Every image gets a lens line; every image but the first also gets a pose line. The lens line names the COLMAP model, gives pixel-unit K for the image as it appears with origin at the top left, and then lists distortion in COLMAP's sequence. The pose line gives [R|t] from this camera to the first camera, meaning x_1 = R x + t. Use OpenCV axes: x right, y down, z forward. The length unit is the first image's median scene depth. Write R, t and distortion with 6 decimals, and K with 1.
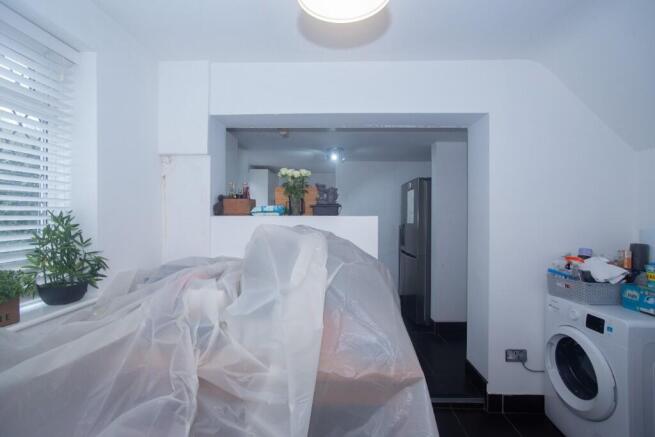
lens RADIAL K [[320.0, 0, 319.1], [0, 320.0, 217.7], [0, 0, 1]] dist [-0.063001, 0.043918]
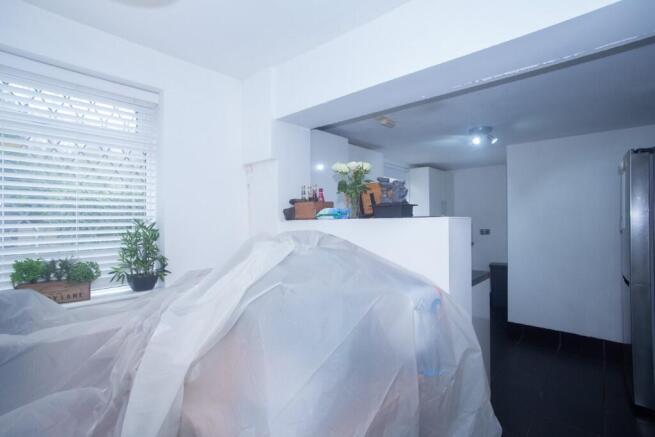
lens RADIAL K [[320.0, 0, 319.1], [0, 320.0, 217.7], [0, 0, 1]] dist [-0.063001, 0.043918]
pose [[0.773152, -0.020359, -0.633893, 0.383786], [0.011539, 0.999771, -0.018036, 0.004164], [0.634115, 0.006630, 0.773210, 0.311483]]
